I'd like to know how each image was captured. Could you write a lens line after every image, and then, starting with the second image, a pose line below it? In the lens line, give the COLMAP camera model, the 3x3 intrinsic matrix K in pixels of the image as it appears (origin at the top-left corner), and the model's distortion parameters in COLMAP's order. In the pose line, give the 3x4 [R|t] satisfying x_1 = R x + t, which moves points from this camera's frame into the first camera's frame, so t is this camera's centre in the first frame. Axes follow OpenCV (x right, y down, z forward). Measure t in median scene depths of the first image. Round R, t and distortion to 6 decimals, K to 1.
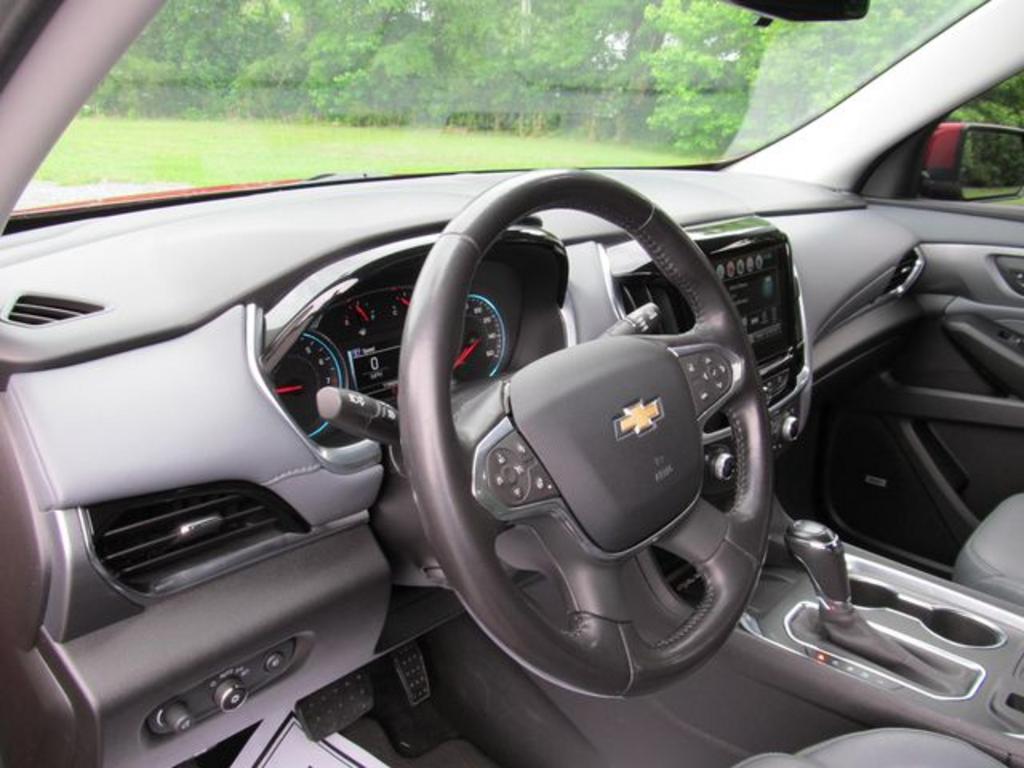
lens RADIAL K [[846.2, 0, 512.0], [0, 846.2, 384.0], [0, 0, 1]] dist [-0.098462, 0.063145]
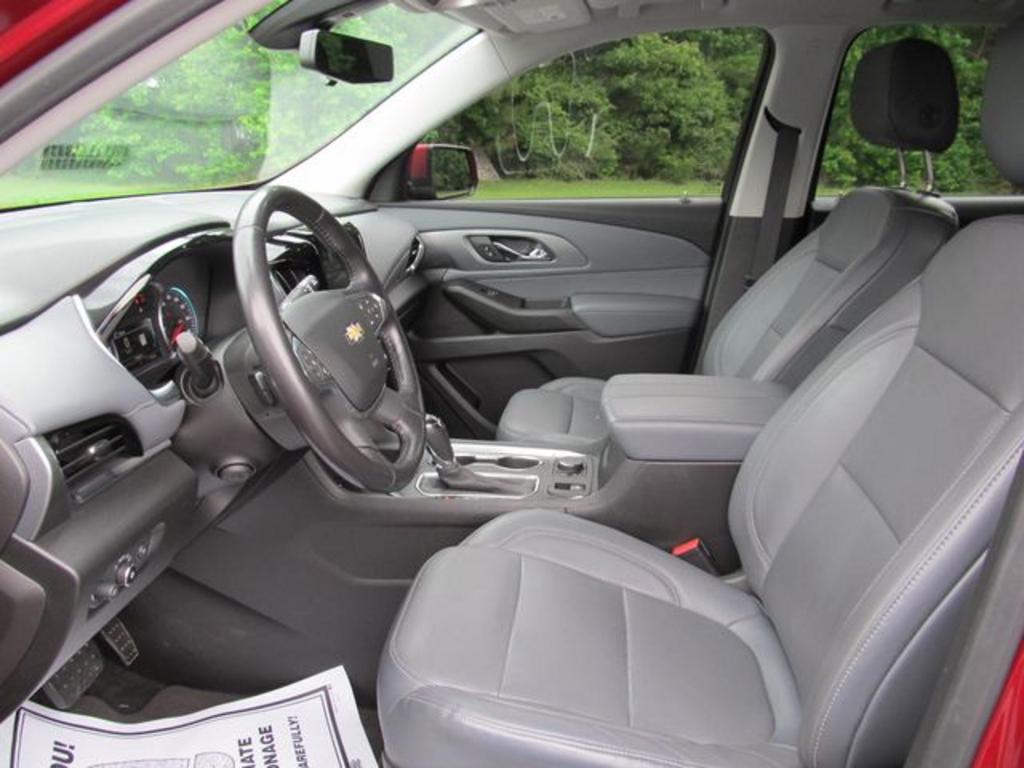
lens RADIAL K [[846.2, 0, 512.0], [0, 846.2, 384.0], [0, 0, 1]] dist [-0.098462, 0.063145]
pose [[0.798678, -0.174624, 0.575864, -0.276423], [0.189743, 0.981231, 0.034388, 0.068119], [-0.571061, 0.081801, 0.816822, -0.246390]]
